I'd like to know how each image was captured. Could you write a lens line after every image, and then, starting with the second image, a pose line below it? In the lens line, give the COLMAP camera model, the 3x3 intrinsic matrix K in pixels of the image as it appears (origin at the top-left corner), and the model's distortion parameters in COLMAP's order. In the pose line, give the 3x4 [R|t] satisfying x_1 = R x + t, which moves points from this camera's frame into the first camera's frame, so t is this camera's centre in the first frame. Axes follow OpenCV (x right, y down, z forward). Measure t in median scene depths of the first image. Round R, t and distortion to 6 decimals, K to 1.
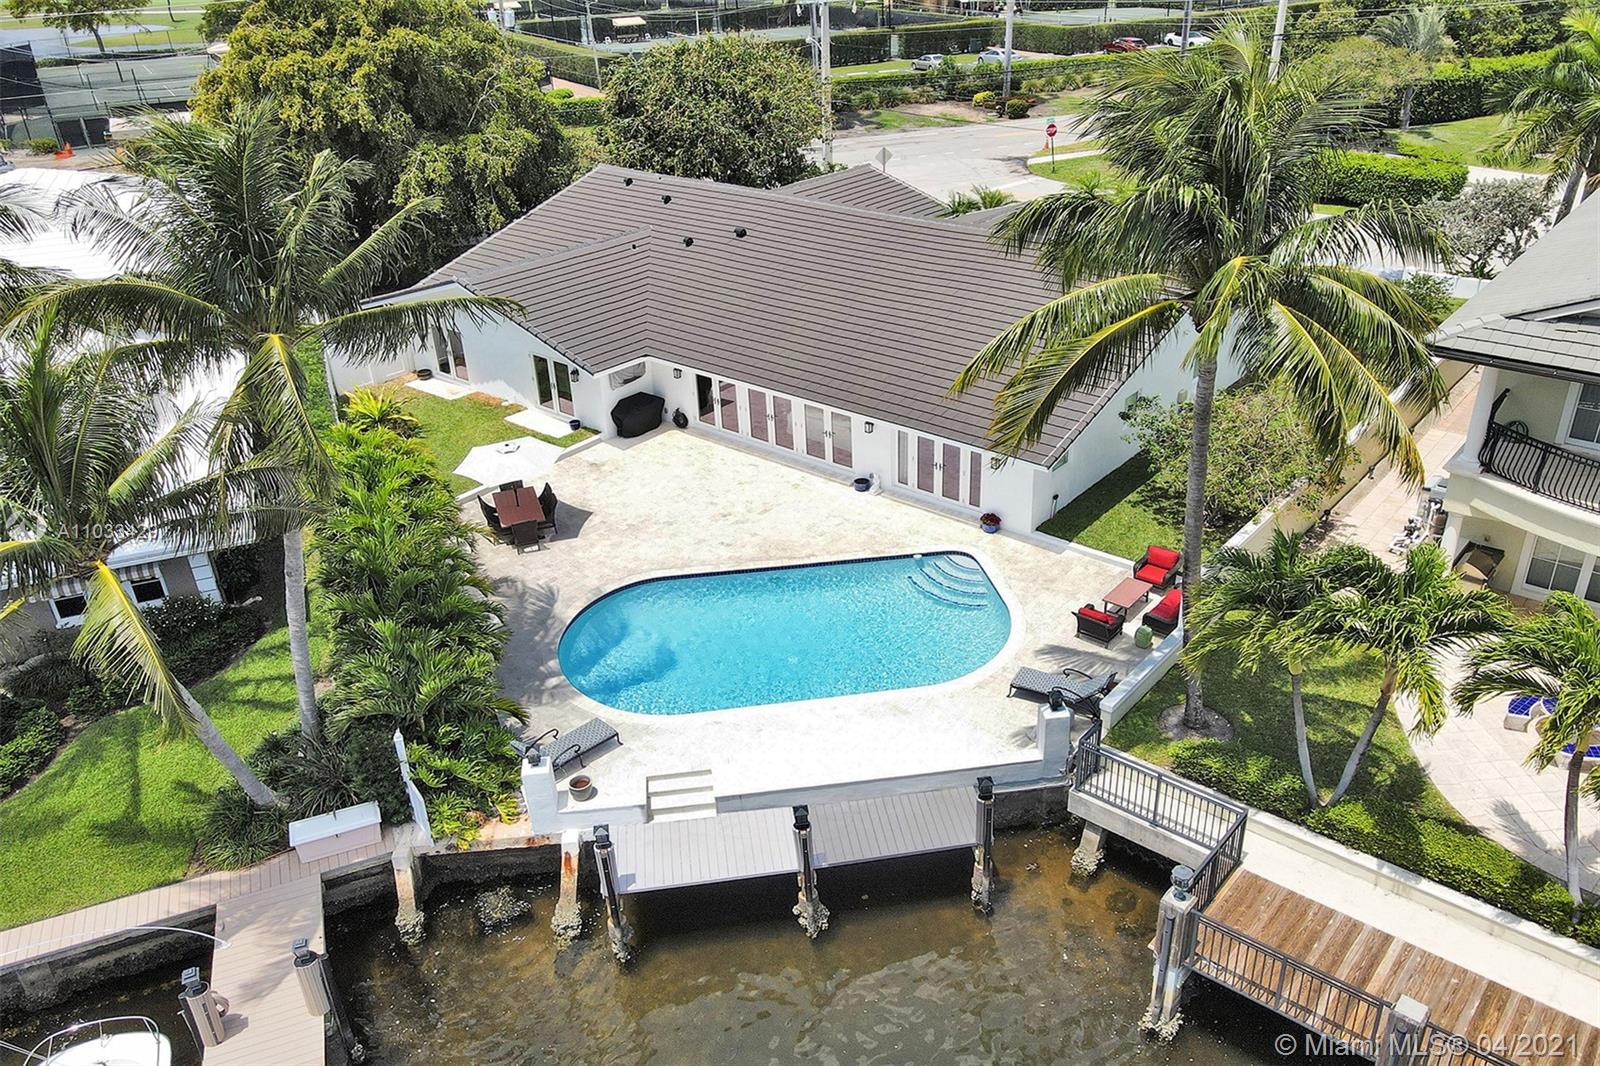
lens RADIAL K [[1067.5, 0, 797.5], [0, 1067.5, 524.6], [0, 0, 1]] dist [0.005818, 0.004542]
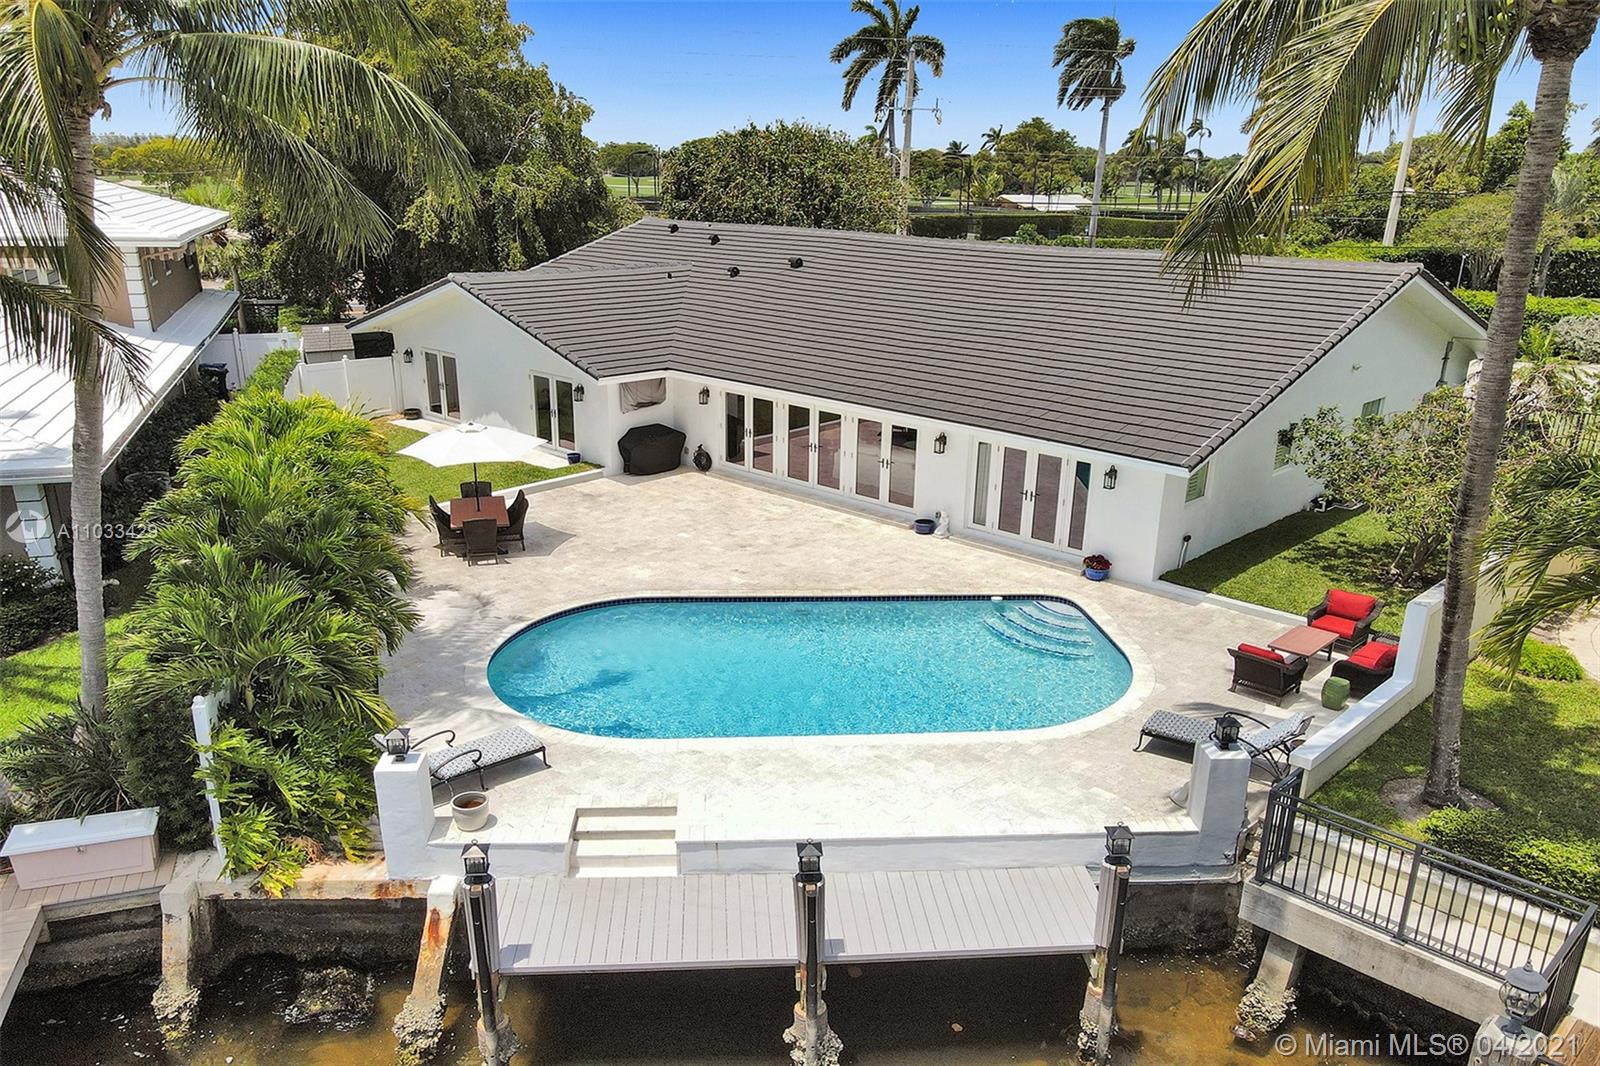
lens RADIAL K [[1106.4, 0, 800.5], [0, 1106.4, 587.0], [0, 0, 1]] dist [0.010542, 0.002385]
pose [[0.996168, 0.077617, -0.040311, 0.007504], [-0.082338, 0.987693, -0.132974, 0.133409], [0.029493, 0.135784, 0.990299, 0.236926]]
